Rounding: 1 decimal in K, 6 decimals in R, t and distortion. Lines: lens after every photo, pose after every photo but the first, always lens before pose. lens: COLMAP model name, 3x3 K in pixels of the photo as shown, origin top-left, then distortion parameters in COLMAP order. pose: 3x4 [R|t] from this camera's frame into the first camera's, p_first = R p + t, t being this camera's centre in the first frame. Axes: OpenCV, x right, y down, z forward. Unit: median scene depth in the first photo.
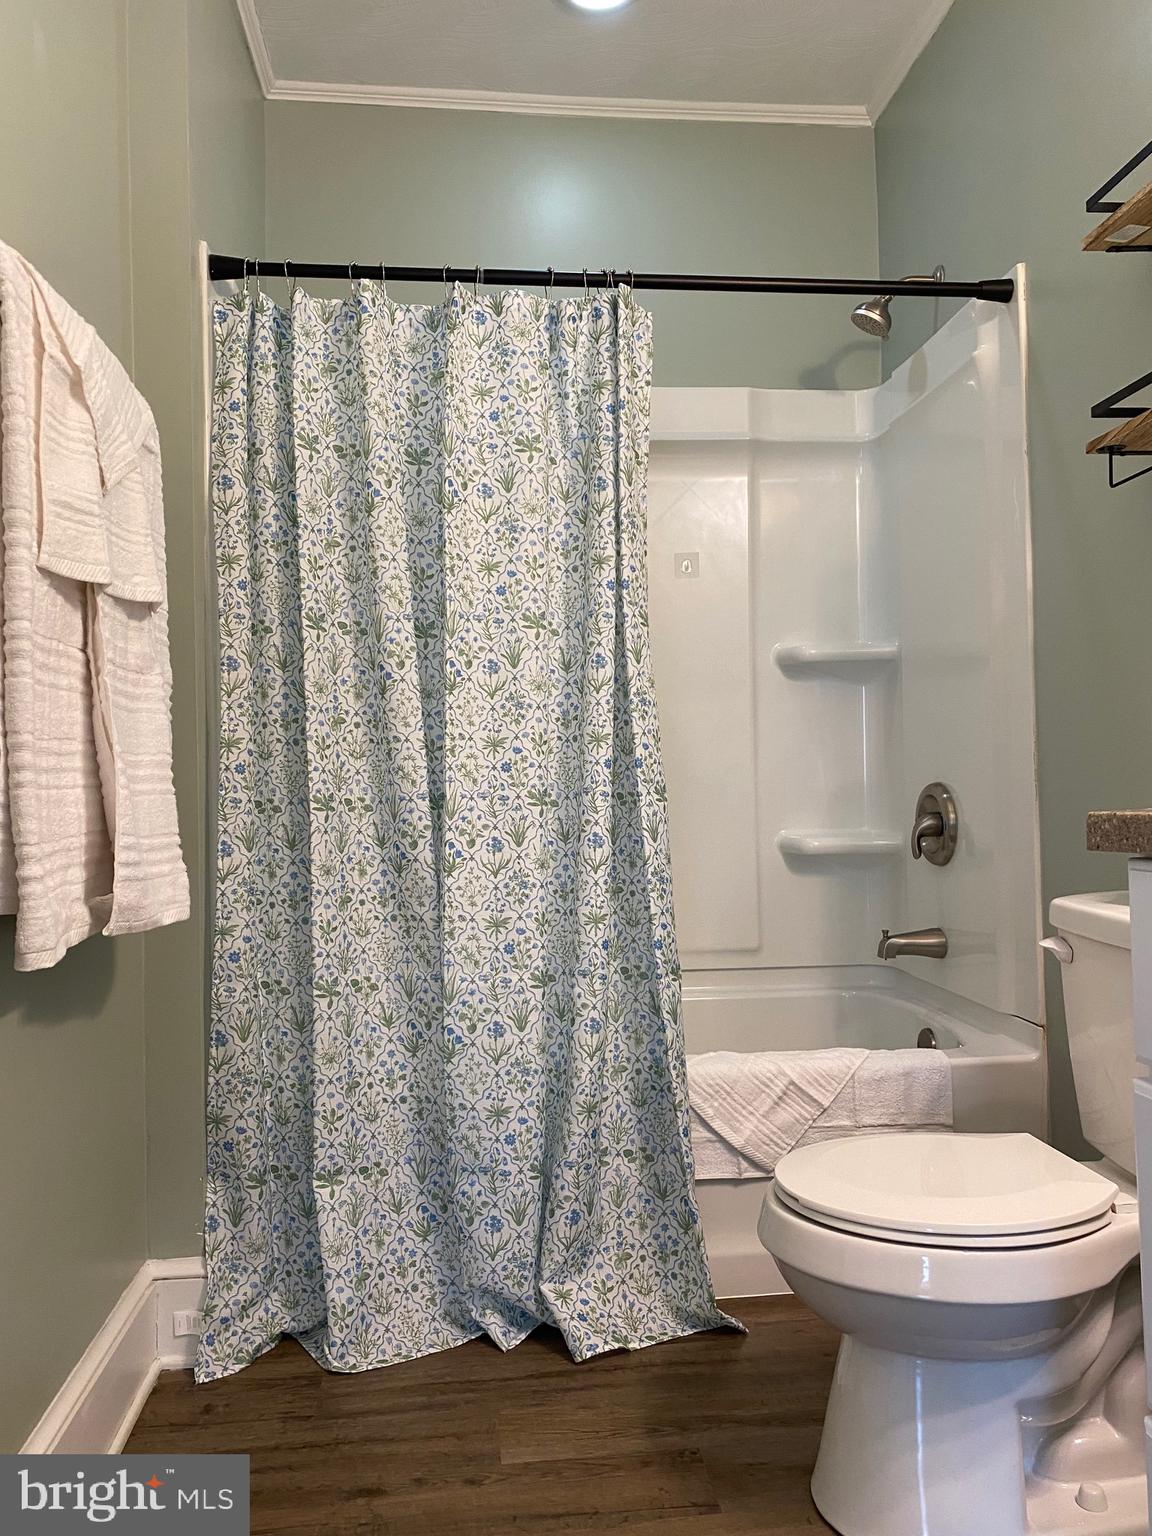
lens RADIAL K [[1163.8, 0, 581.3], [0, 1163.8, 761.2], [0, 0, 1]] dist [0.050809, -0.048674]
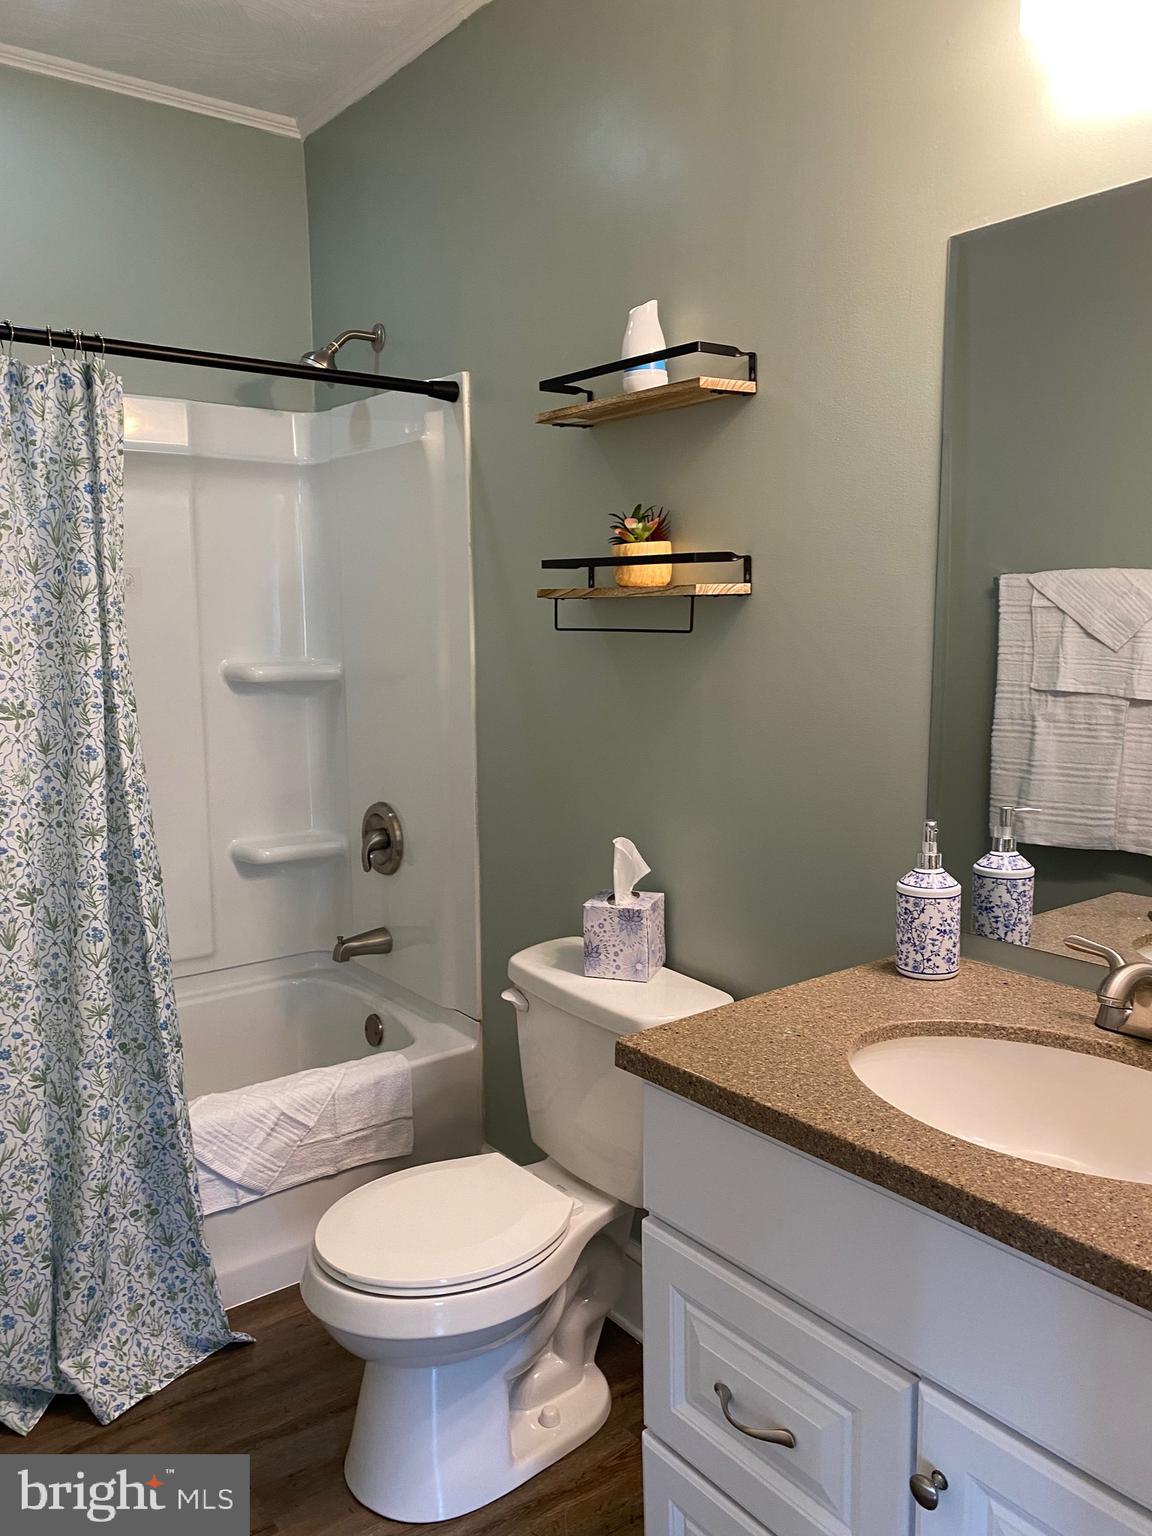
lens RADIAL K [[1163.8, 0, 570.3], [0, 1163.8, 766.5], [0, 0, 1]] dist [0.050809, -0.048674]
pose [[0.857494, -0.052510, 0.511808, -0.142826], [-0.019327, 0.990788, 0.134033, -0.213576], [-0.514131, -0.124824, 0.848580, -0.053389]]
